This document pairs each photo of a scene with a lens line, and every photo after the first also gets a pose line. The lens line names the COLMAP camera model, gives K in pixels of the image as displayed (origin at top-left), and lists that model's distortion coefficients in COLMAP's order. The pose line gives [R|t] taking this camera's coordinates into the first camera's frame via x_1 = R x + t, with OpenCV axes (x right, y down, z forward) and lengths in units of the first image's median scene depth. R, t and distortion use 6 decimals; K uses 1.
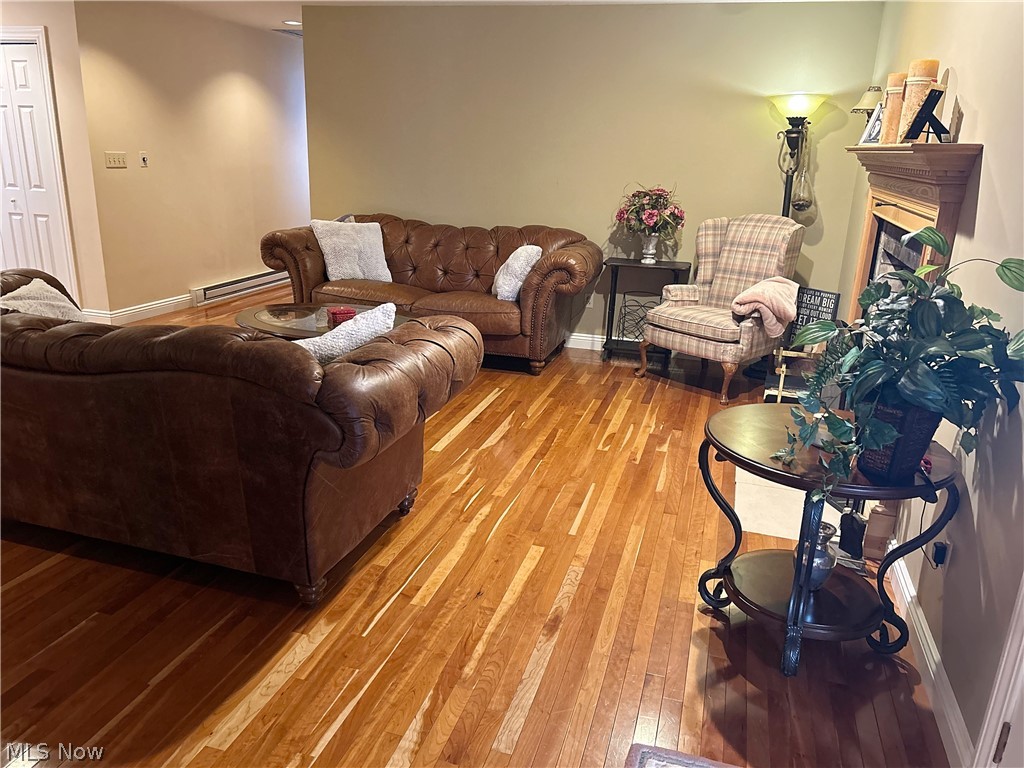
lens RADIAL K [[771.7, 0, 510.6], [0, 771.7, 385.9], [0, 0, 1]] dist [0.053546, -0.065689]
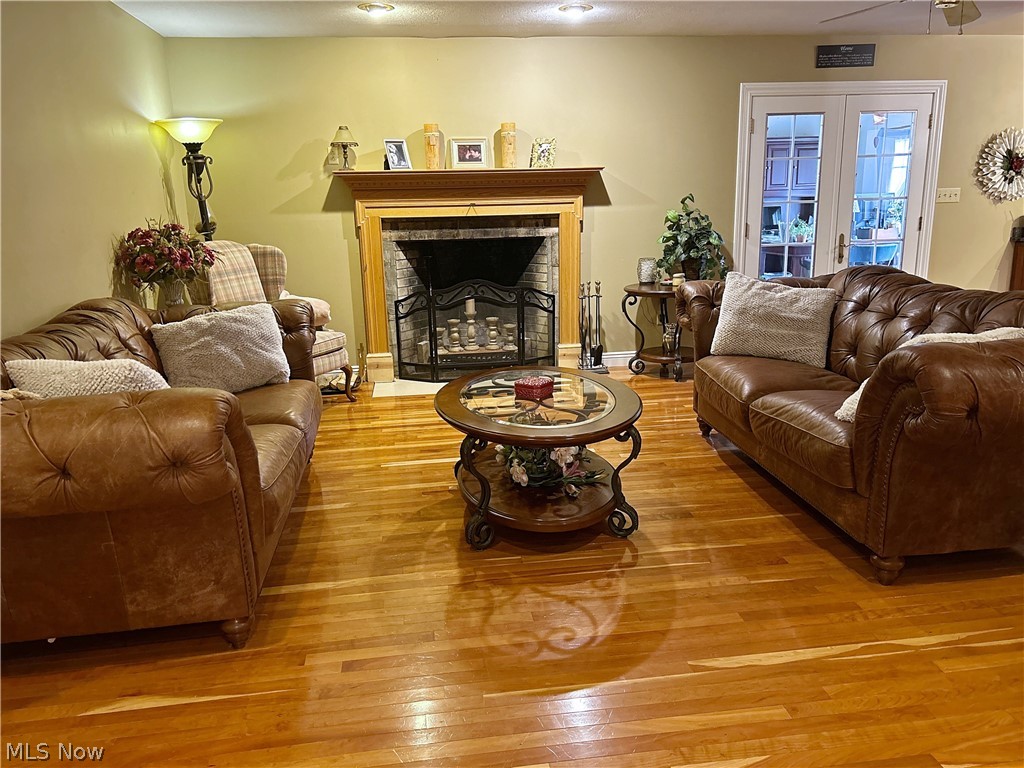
lens RADIAL K [[771.7, 0, 512.7], [0, 771.7, 383.2], [0, 0, 1]] dist [0.053546, -0.065689]
pose [[-0.407492, -0.233918, 0.882742, -0.786427], [0.282967, 0.886718, 0.365595, -0.339806], [-0.868262, 0.398764, -0.295139, 1.119295]]
